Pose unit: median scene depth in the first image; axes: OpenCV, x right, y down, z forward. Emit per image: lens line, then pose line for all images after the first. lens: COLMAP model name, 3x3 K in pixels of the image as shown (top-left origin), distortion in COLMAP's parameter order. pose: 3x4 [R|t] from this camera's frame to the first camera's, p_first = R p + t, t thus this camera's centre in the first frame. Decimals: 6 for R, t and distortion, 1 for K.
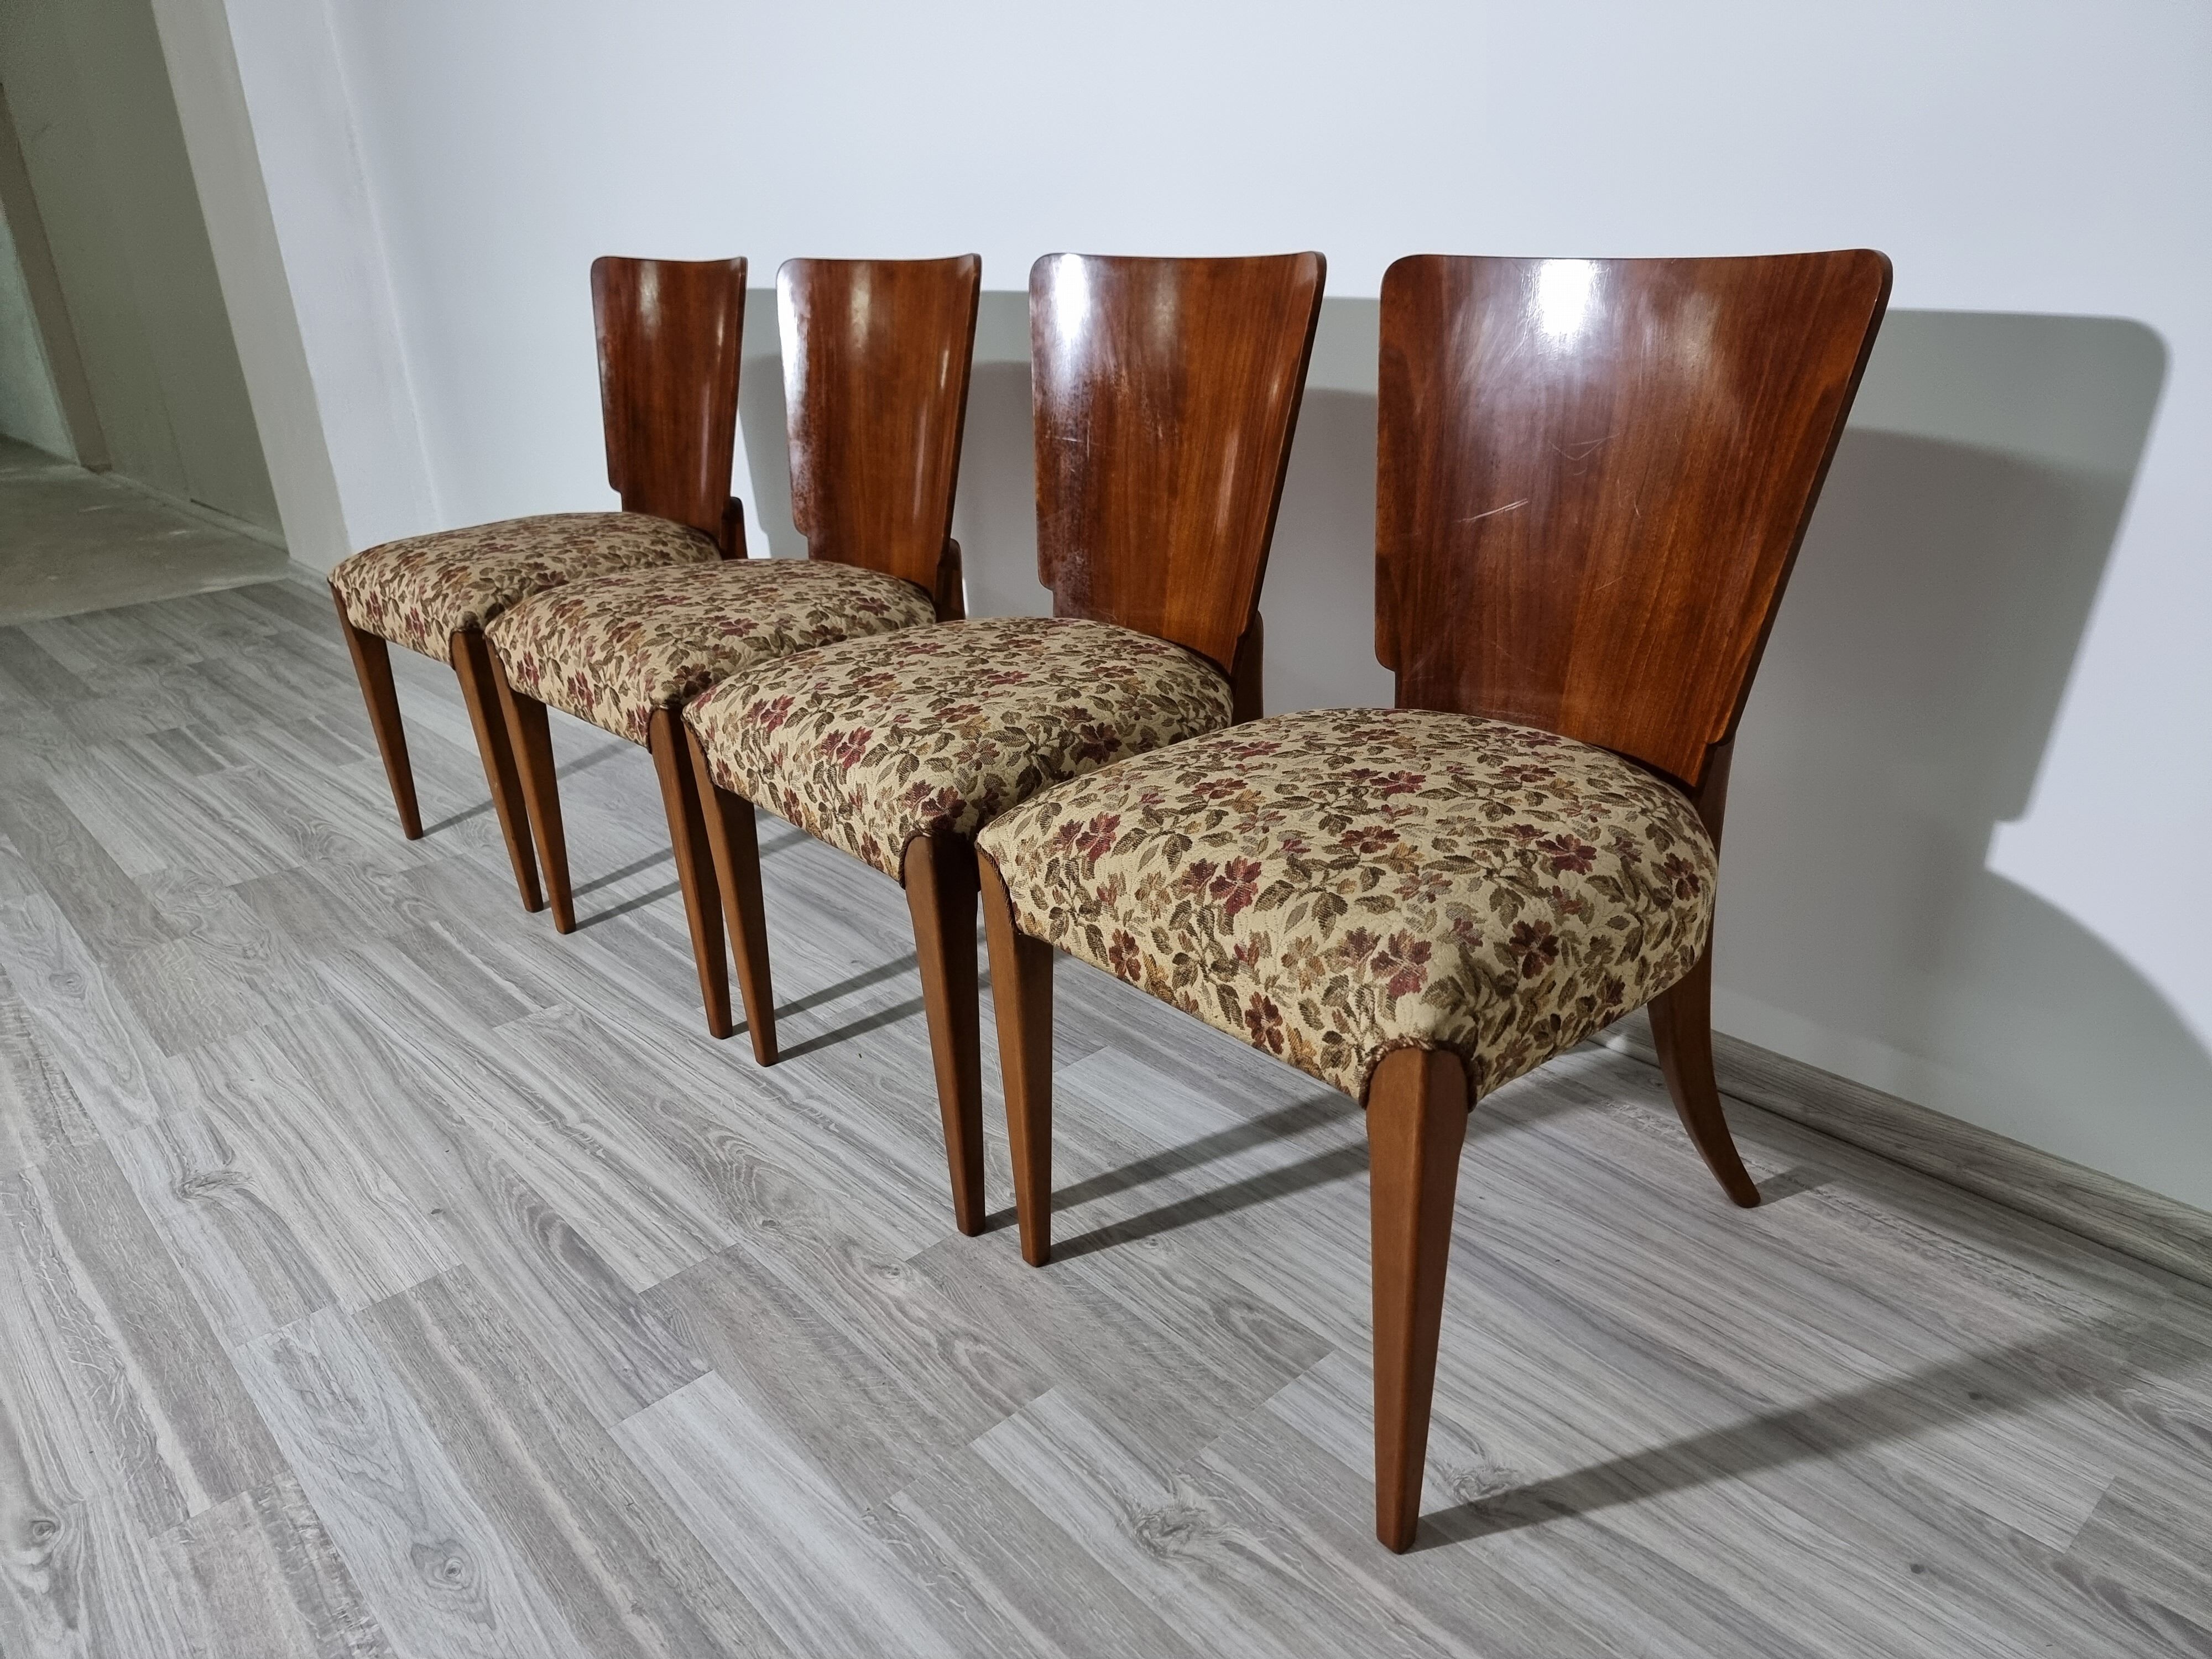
lens RADIAL K [[1541.9, 0, 1103.5], [0, 1541.9, 839.9], [0, 0, 1]] dist [0.071589, -0.061279]
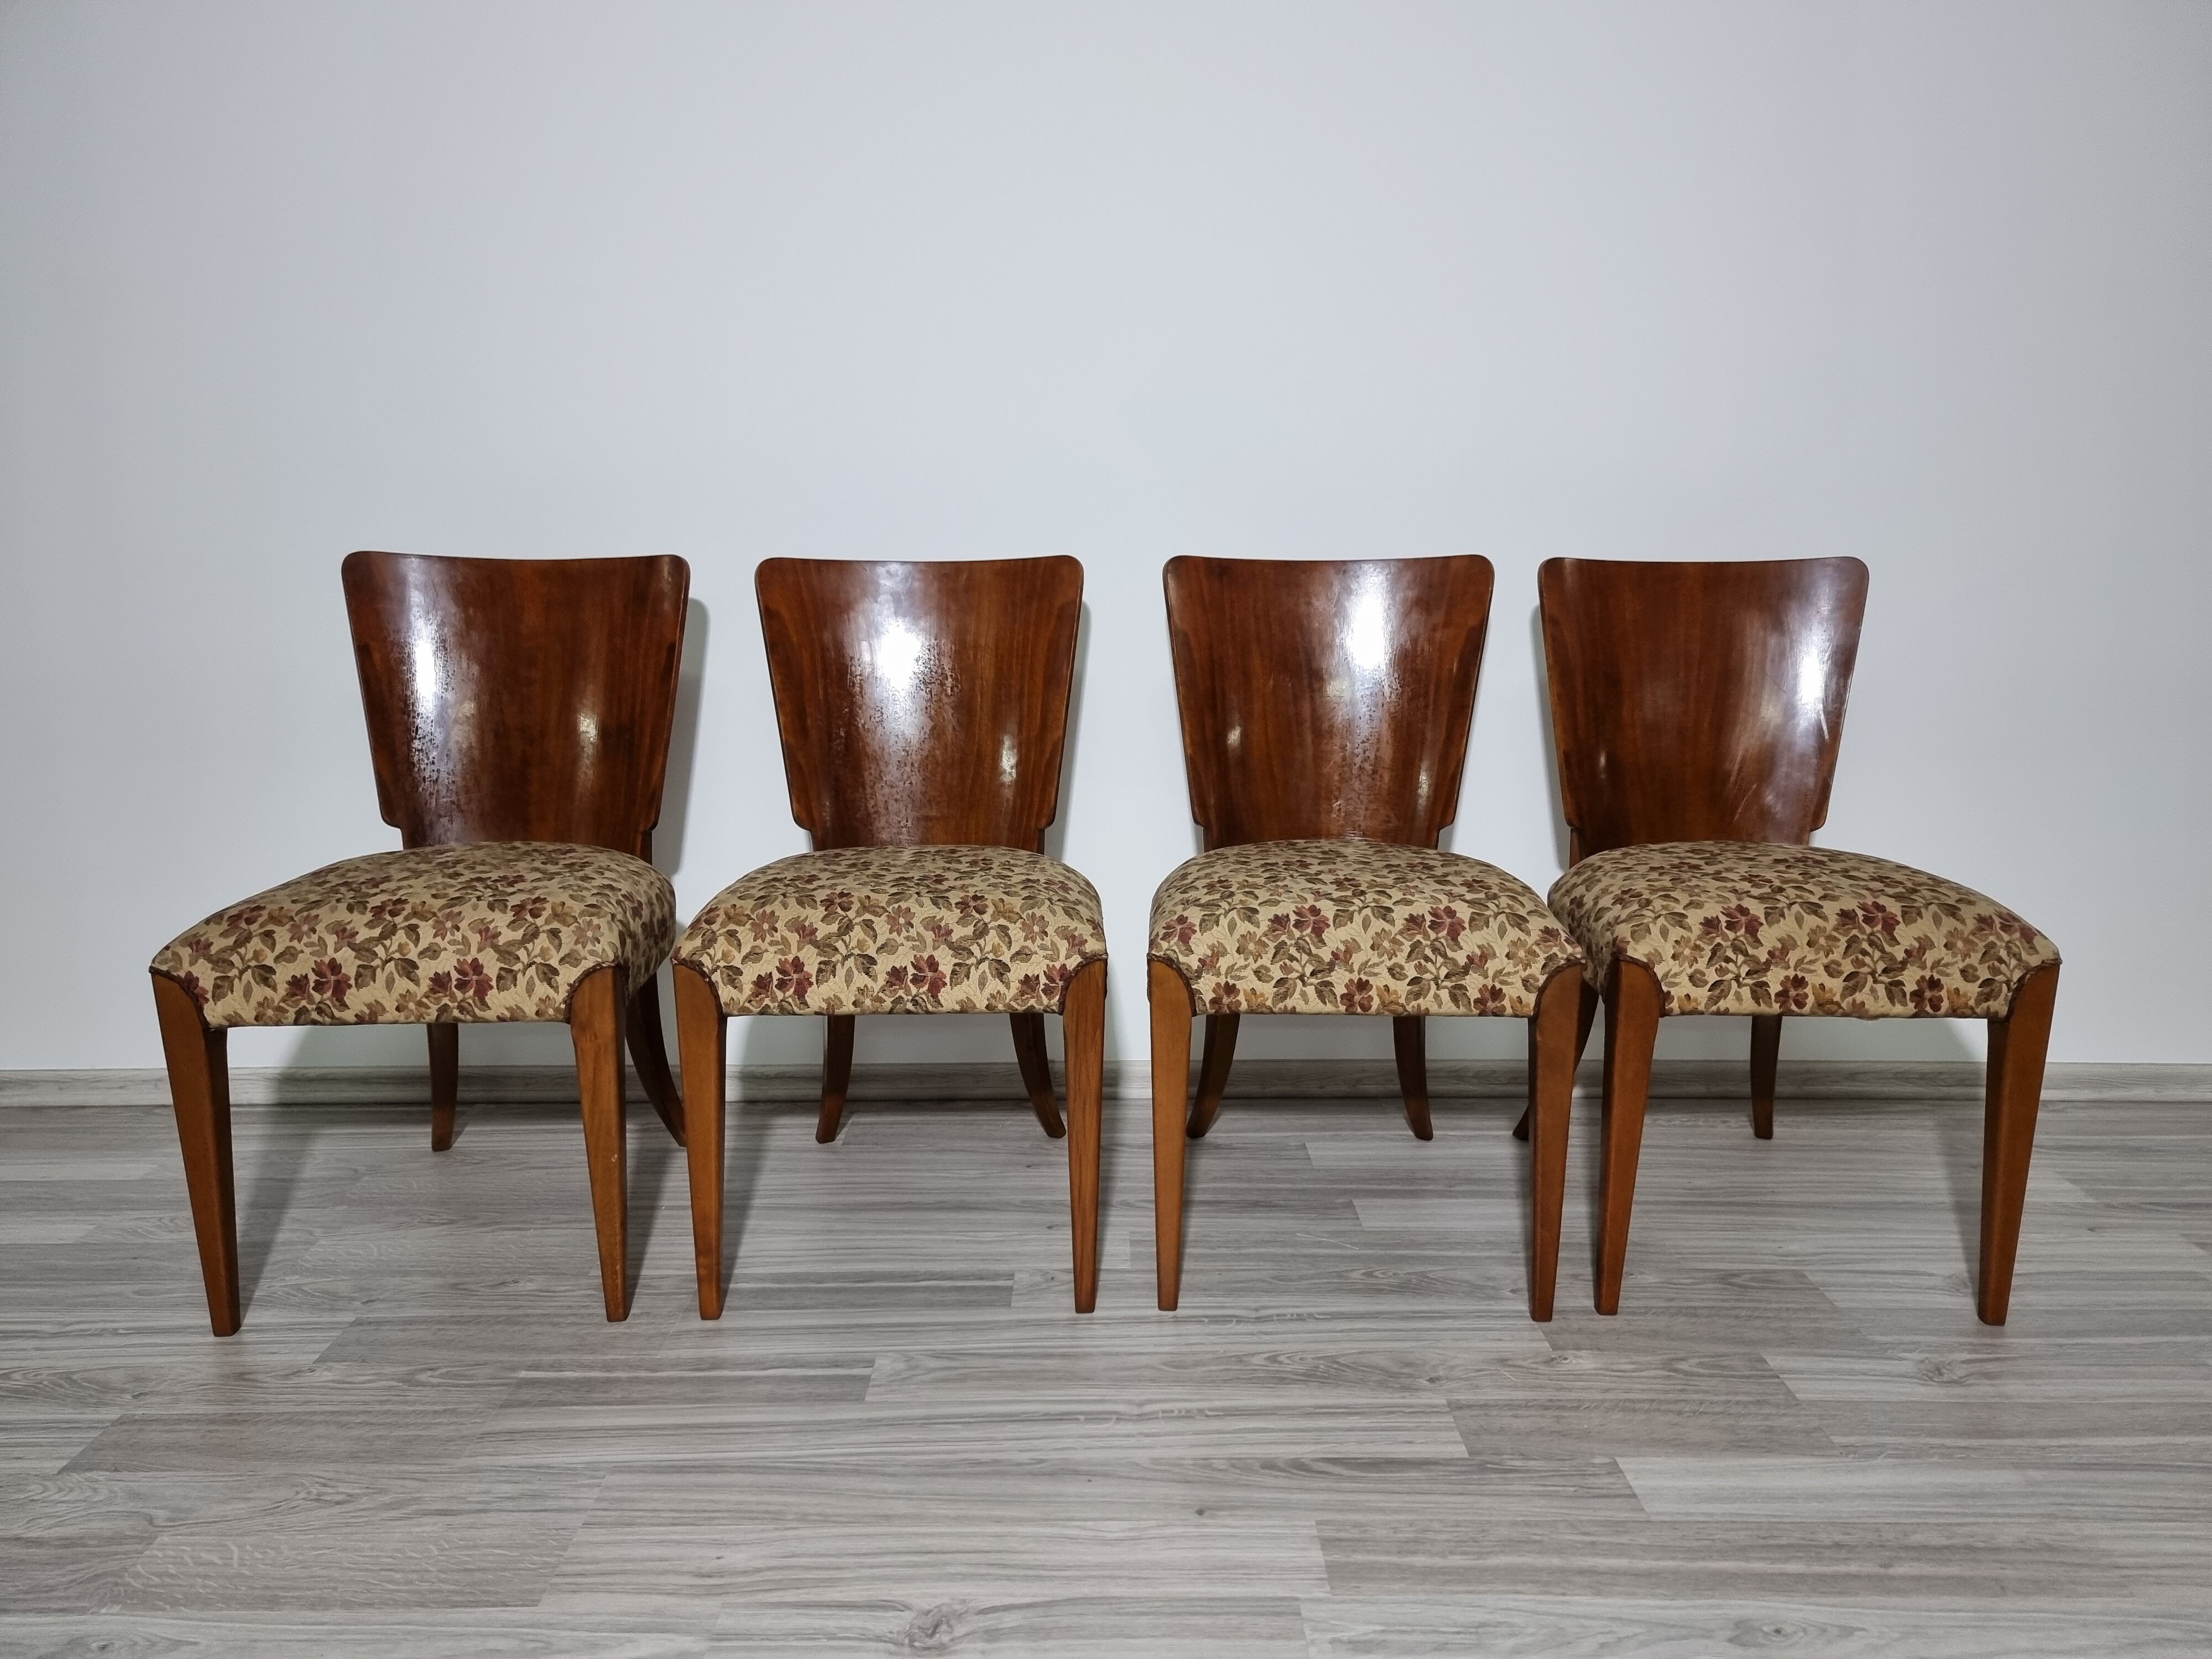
lens RADIAL K [[1541.9, 0, 1123.6], [0, 1541.9, 853.9], [0, 0, 1]] dist [0.071589, -0.061279]
pose [[0.655070, -0.099982, 0.748924, -1.200722], [0.261304, 0.960021, -0.100395, -0.054446], [-0.708945, 0.261462, 0.655007, 0.371331]]
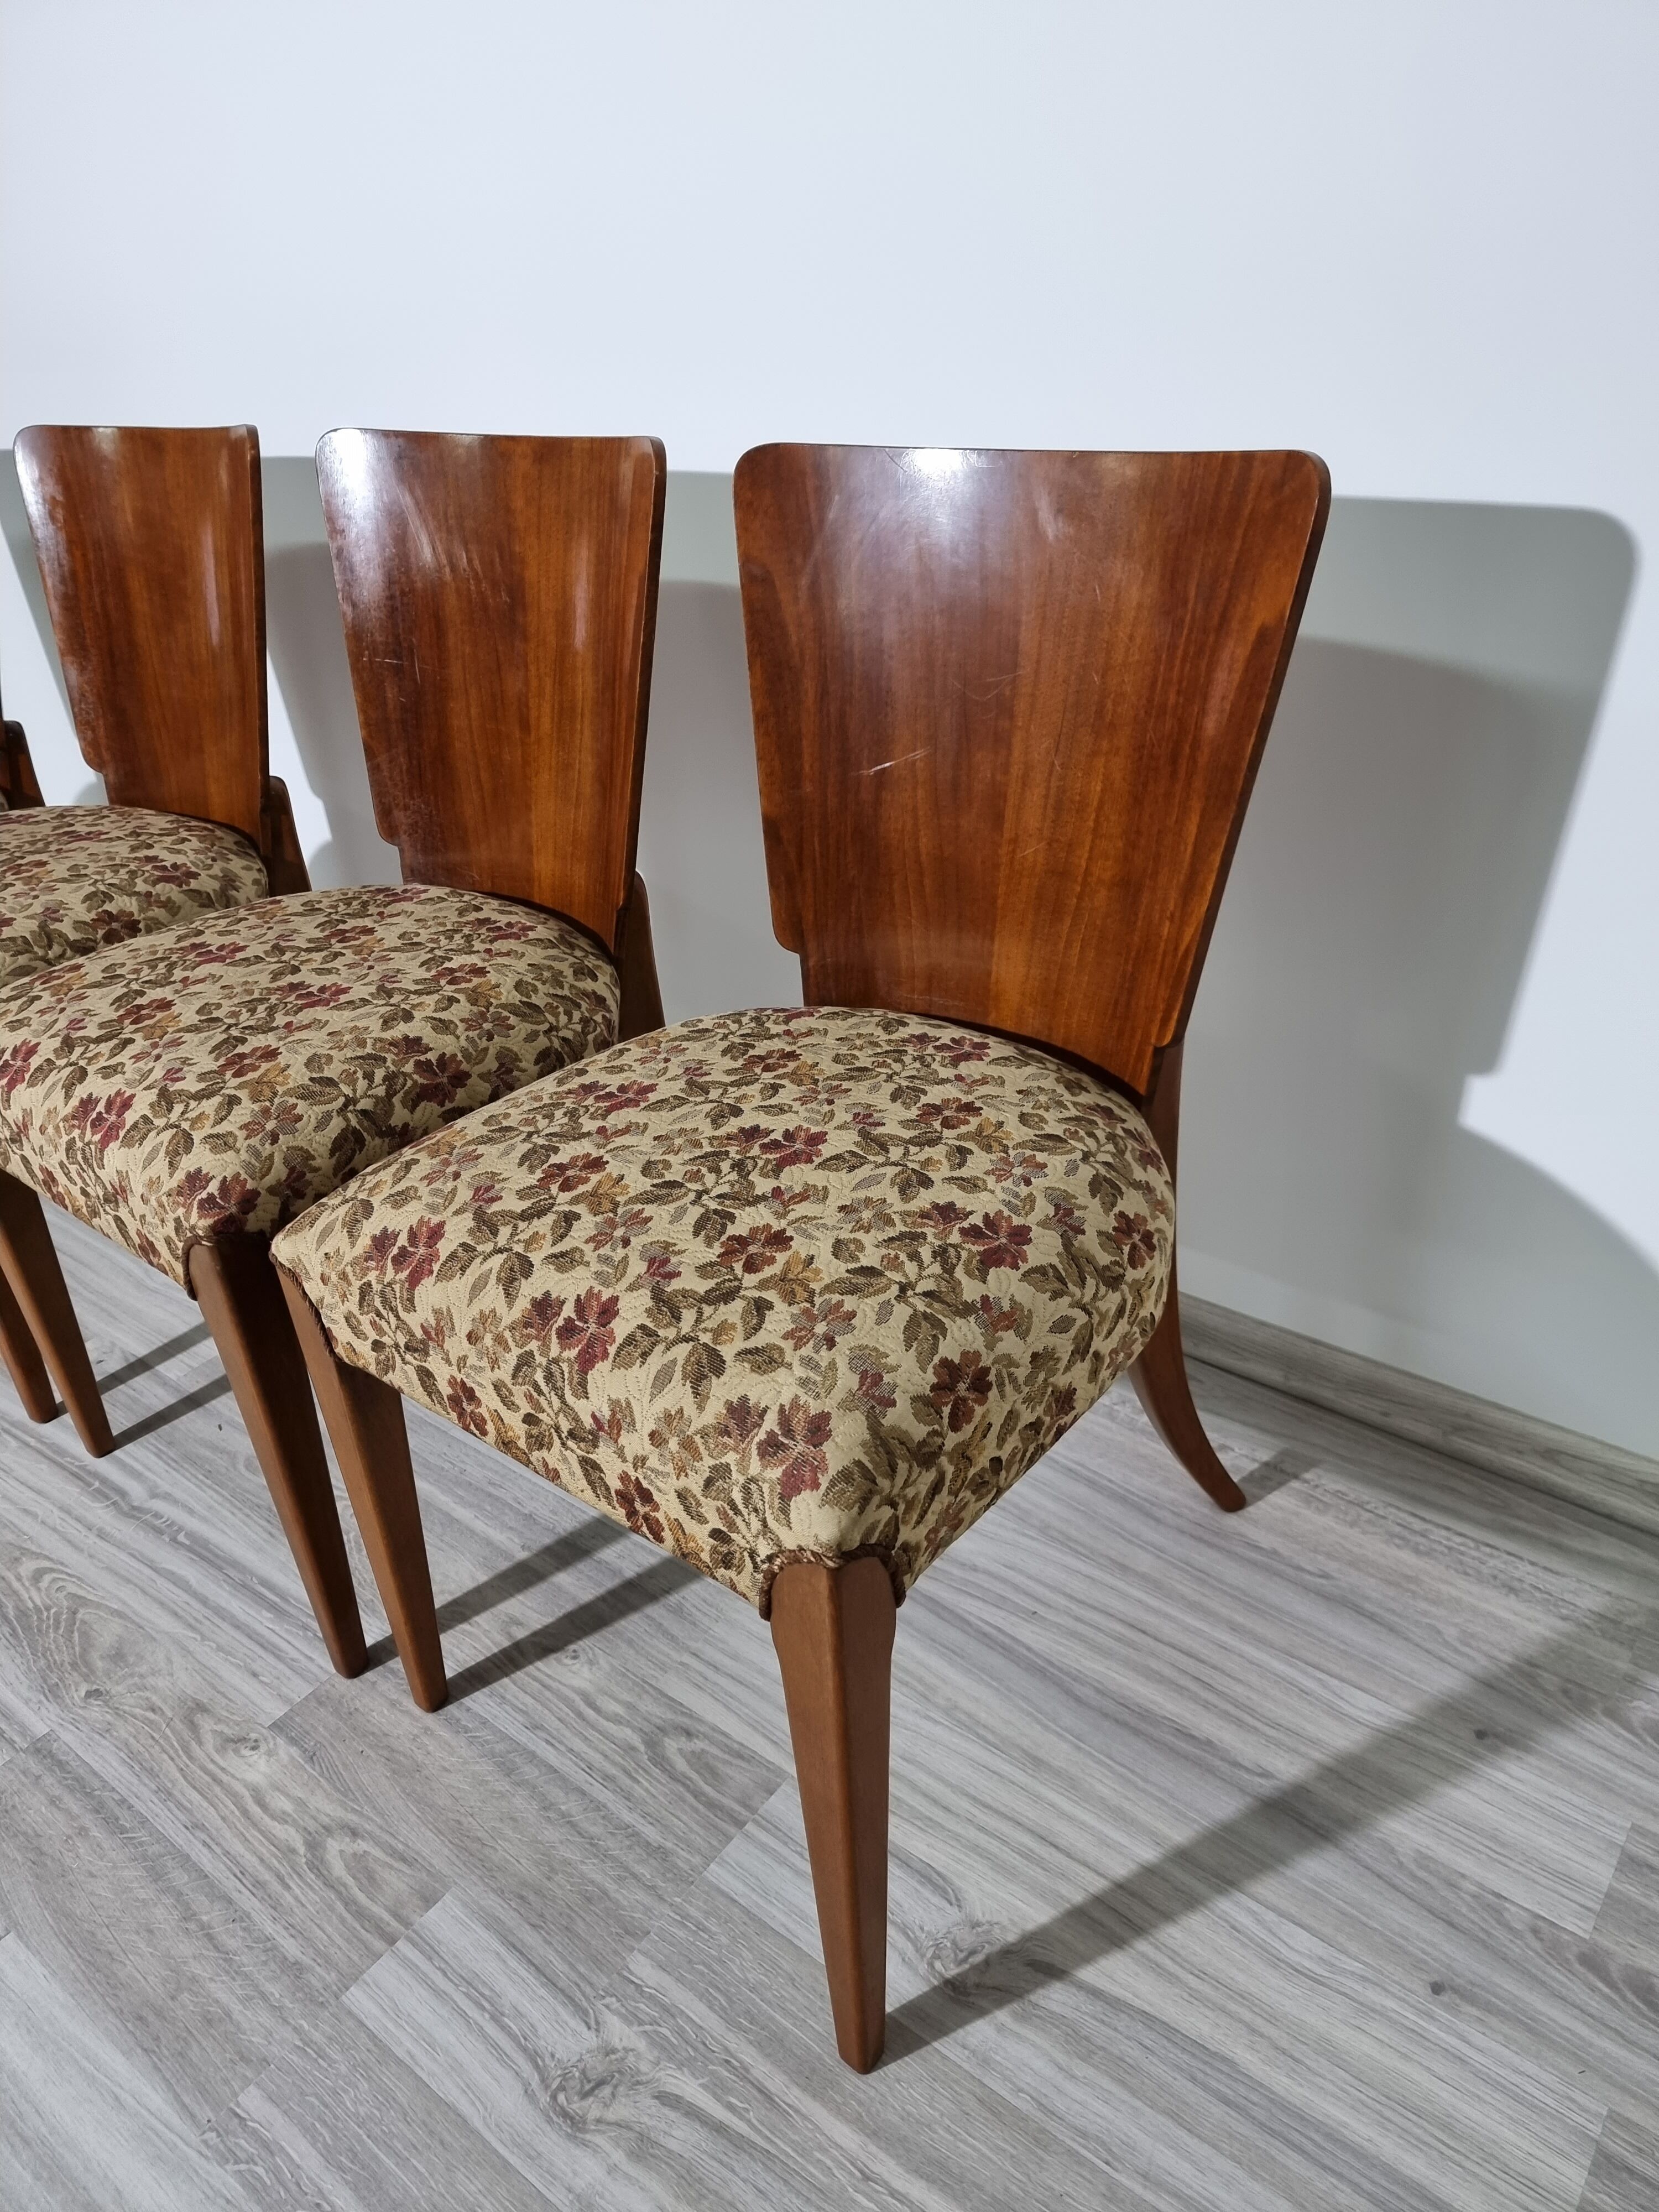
lens RADIAL K [[1541.9, 0, 839.7], [0, 1541.9, 1099.7], [0, 0, 1]] dist [0.071589, -0.061279]
pose [[0.984091, -0.098899, 0.147591, 0.081063], [0.084709, 0.991423, 0.099527, -0.114491], [-0.156168, -0.085441, 0.984028, 0.173184]]
